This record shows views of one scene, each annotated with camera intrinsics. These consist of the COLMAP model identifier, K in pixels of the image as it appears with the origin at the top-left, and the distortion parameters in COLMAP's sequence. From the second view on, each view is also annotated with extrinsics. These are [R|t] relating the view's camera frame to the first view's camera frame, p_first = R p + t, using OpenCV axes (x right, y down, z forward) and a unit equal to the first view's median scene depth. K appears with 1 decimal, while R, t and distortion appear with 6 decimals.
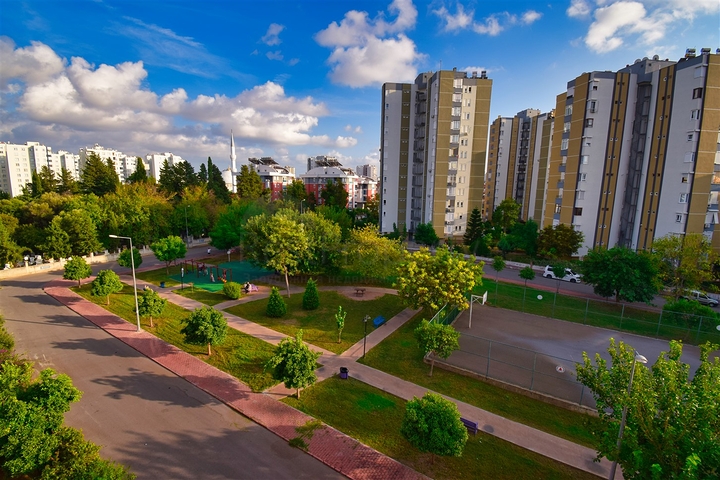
lens RADIAL K [[319.4, 0, 359.5], [0, 319.4, 239.1], [0, 0, 1]] dist [-0.005816, -0.005743]
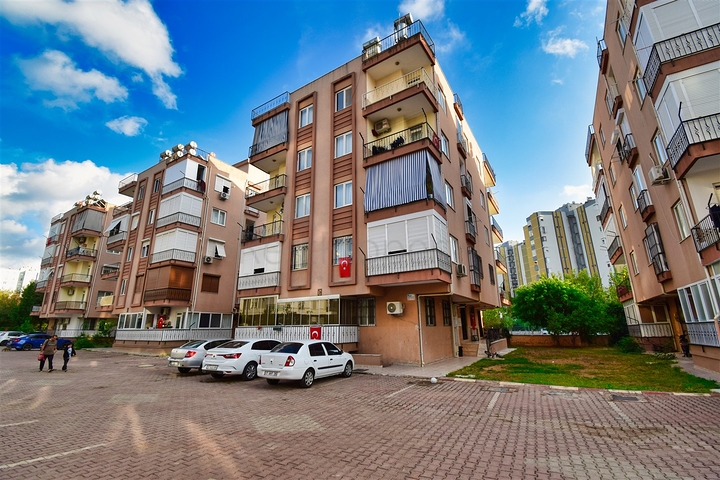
lens RADIAL K [[319.4, 0, 360.1], [0, 319.4, 240.2], [0, 0, 1]] dist [-0.005816, -0.005743]
pose [[0.999354, -0.035769, 0.003371, -0.221553], [0.033648, 0.898942, -0.436774, 0.317393], [0.012593, 0.436606, 0.899565, -0.471670]]
